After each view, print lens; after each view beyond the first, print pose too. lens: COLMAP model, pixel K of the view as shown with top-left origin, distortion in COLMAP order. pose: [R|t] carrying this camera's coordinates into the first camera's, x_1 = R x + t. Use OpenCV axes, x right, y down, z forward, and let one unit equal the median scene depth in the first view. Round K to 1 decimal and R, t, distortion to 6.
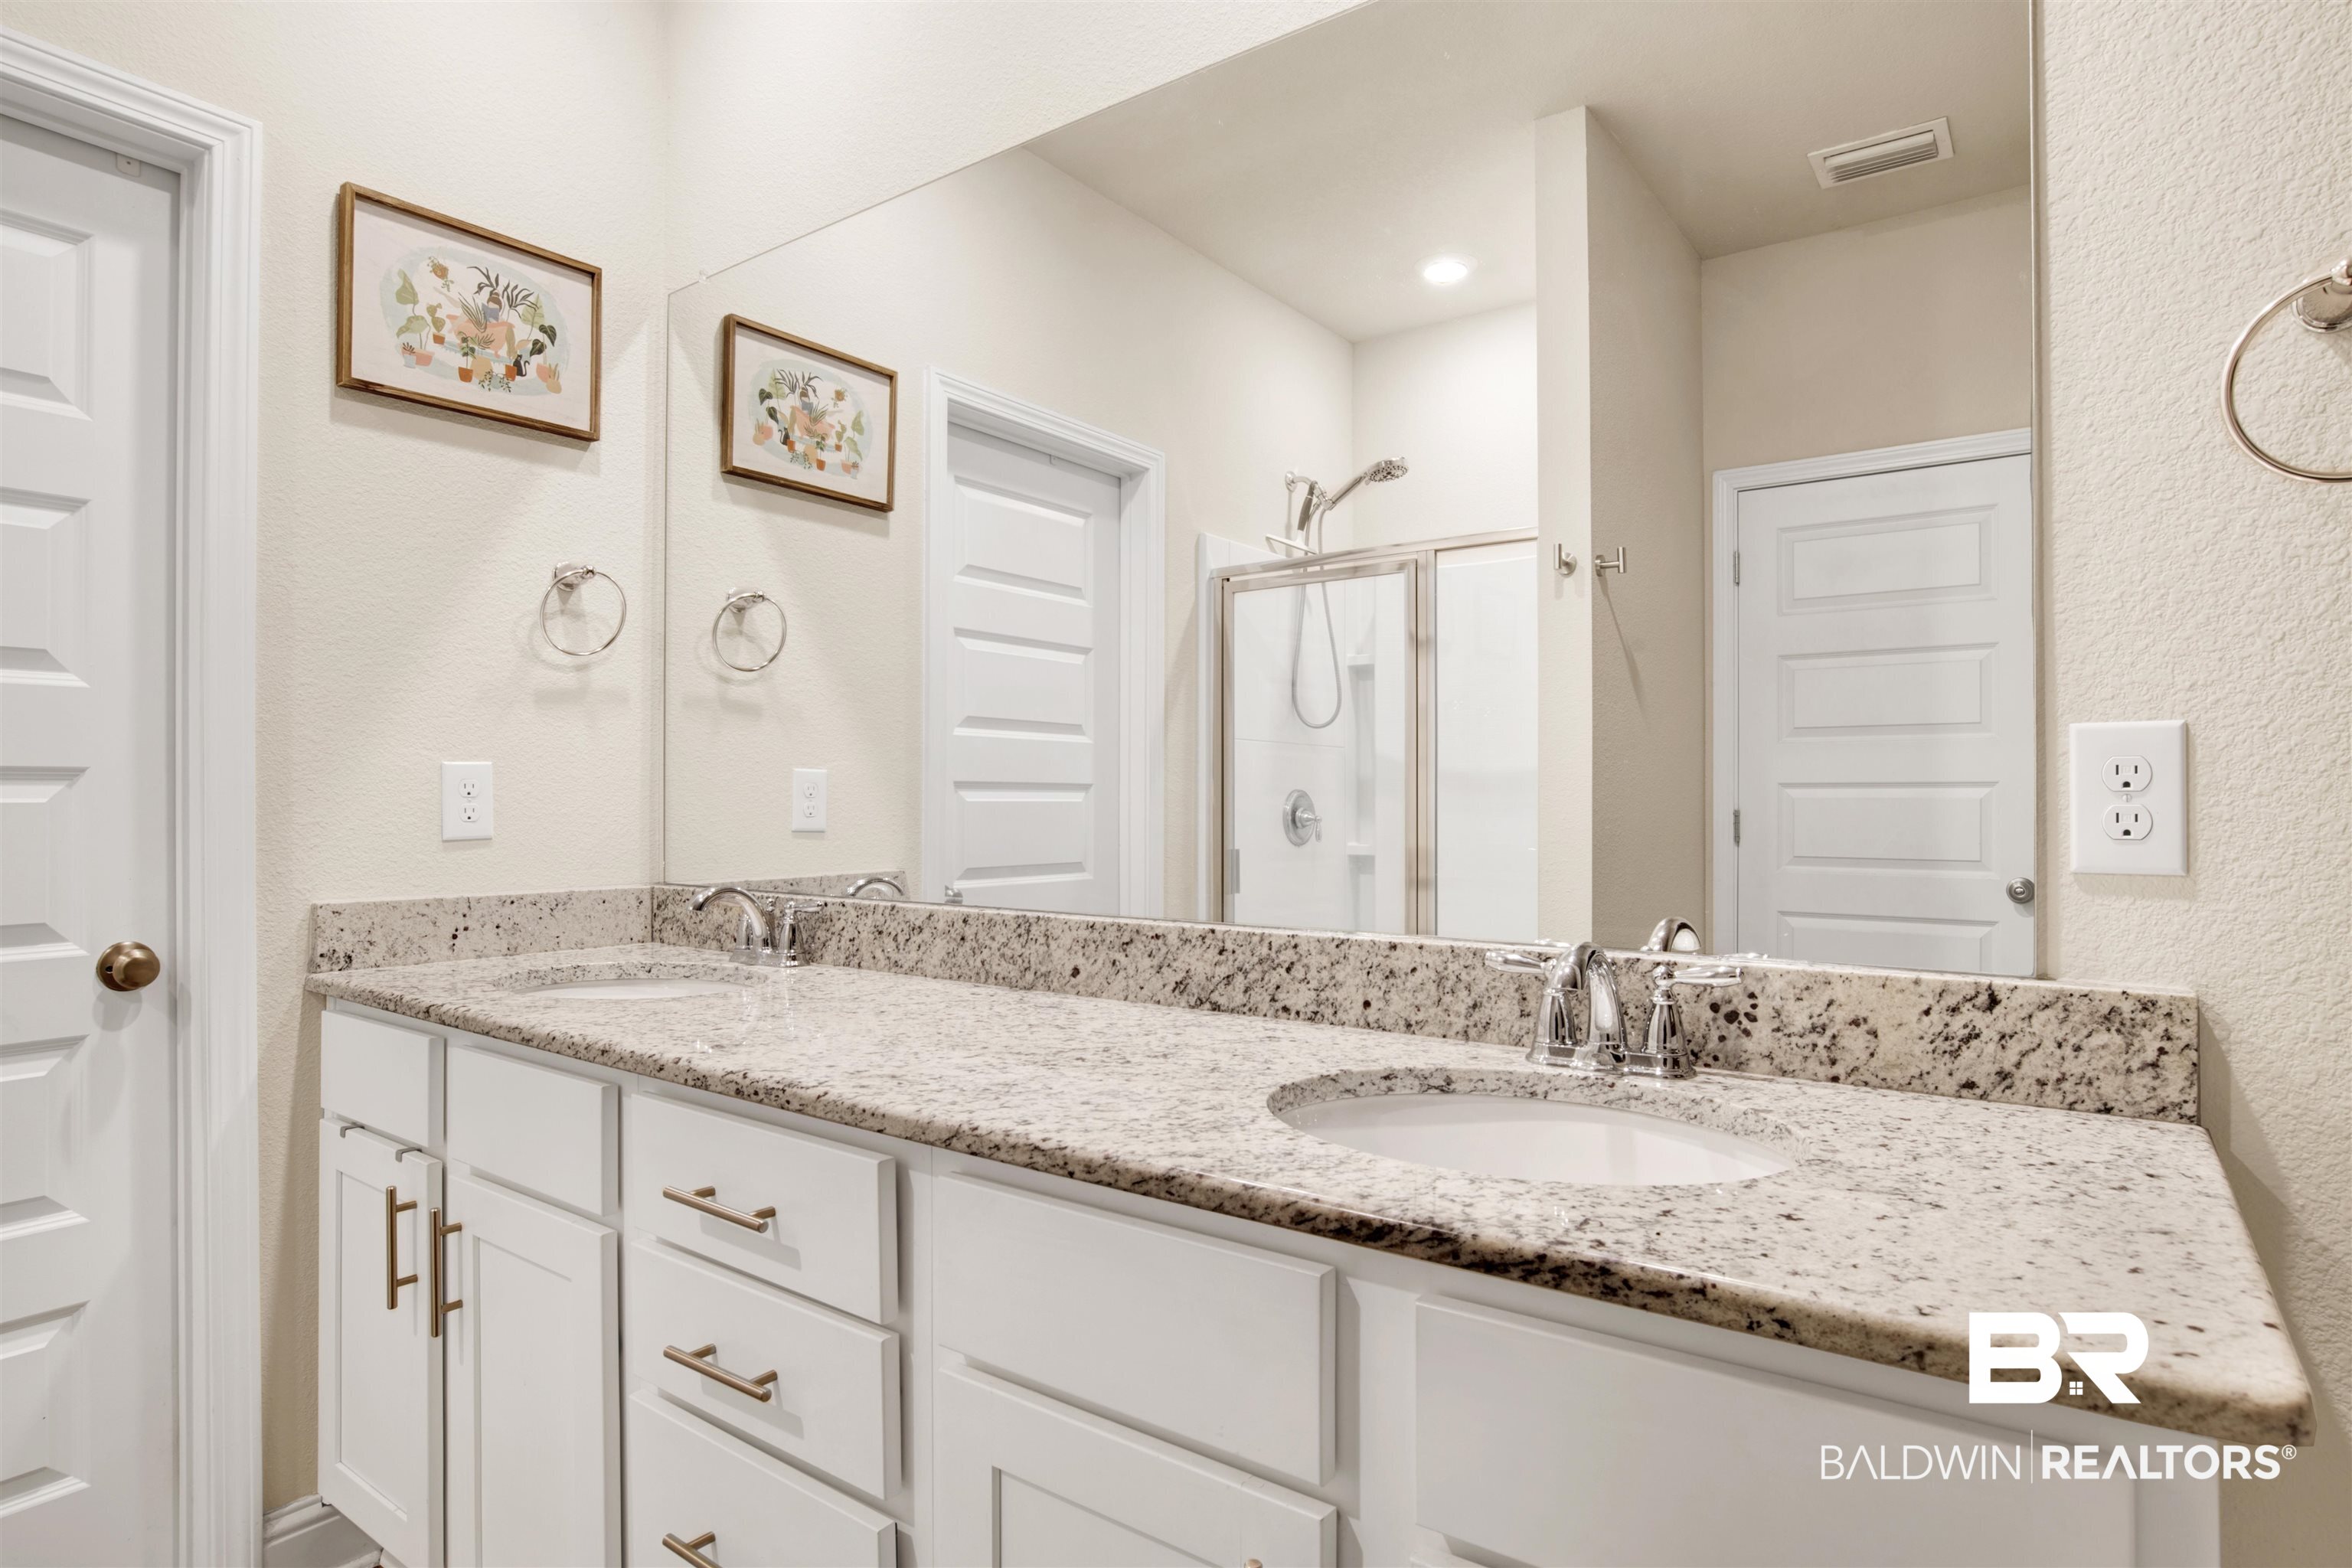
lens RADIAL K [[1240.3, 0, 1207.7], [0, 1240.3, 788.4], [0, 0, 1]] dist [-0.065349, 0.024424]
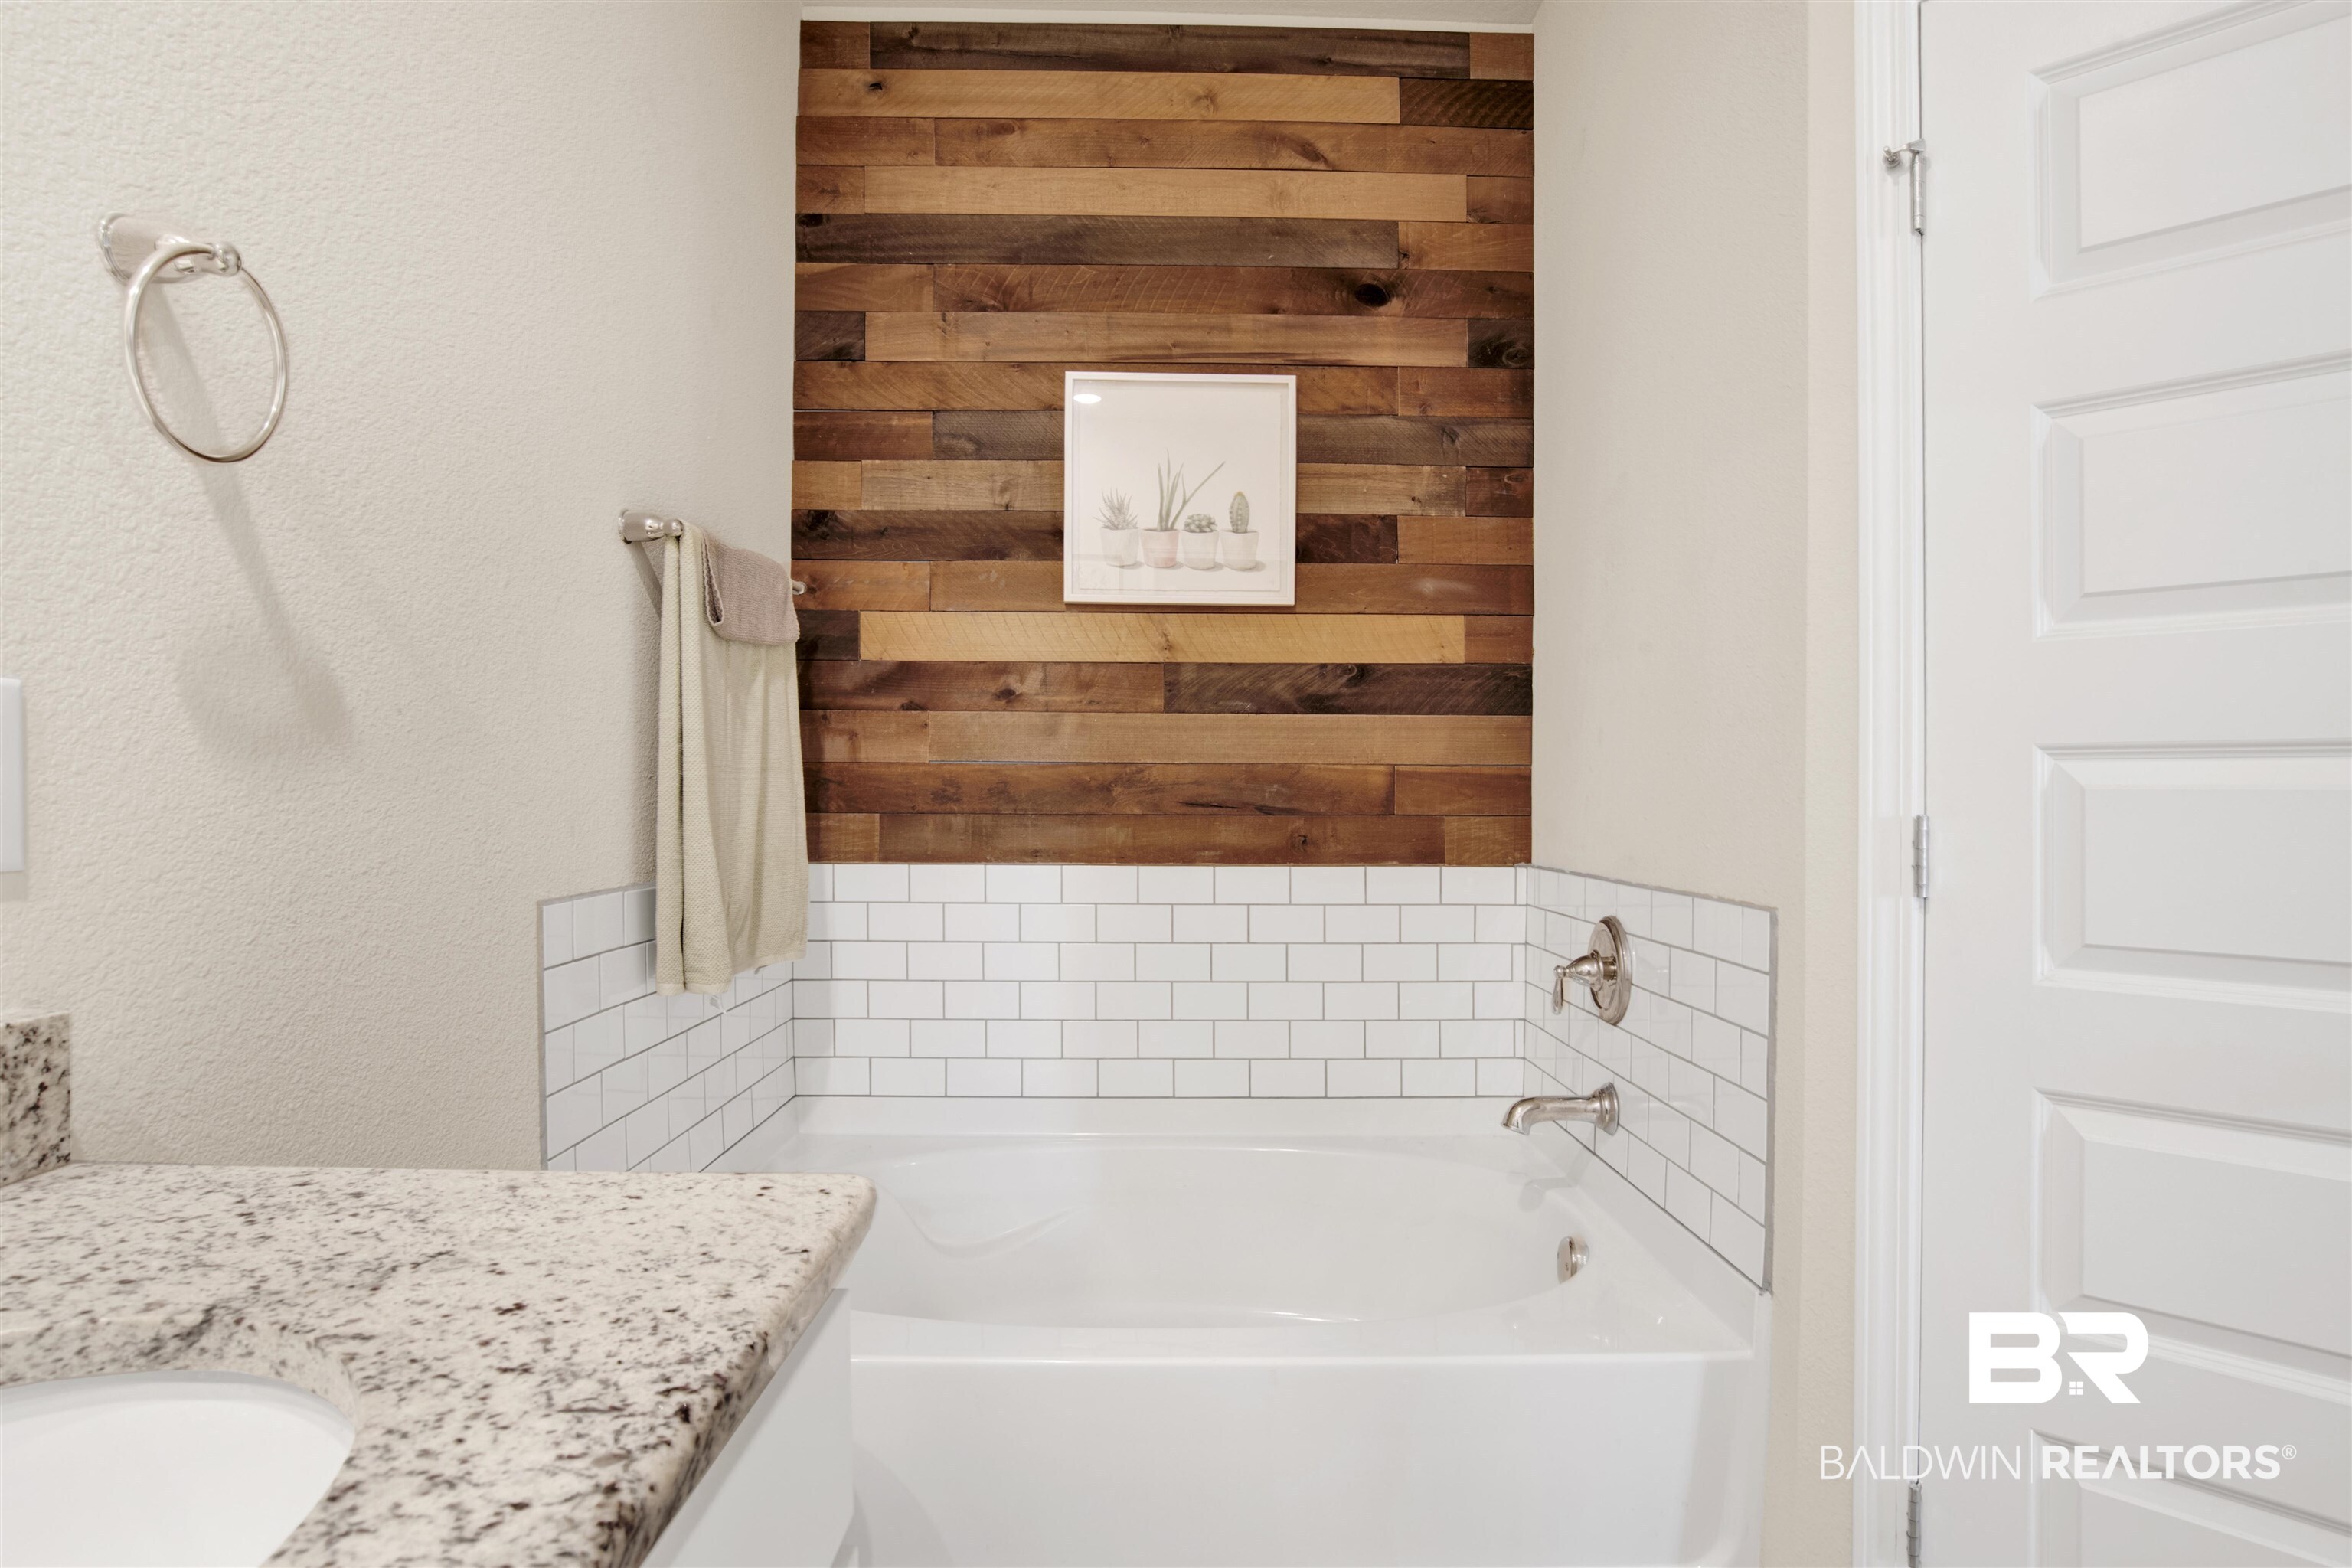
lens RADIAL K [[1240.3, 0, 1207.7], [0, 1240.3, 788.4], [0, 0, 1]] dist [-0.065349, 0.024424]
pose [[-0.590192, -0.002737, 0.807258, -0.383627], [-0.016033, 0.999837, -0.008332, 0.012718], [-0.807104, -0.017861, -0.590140, 1.007390]]
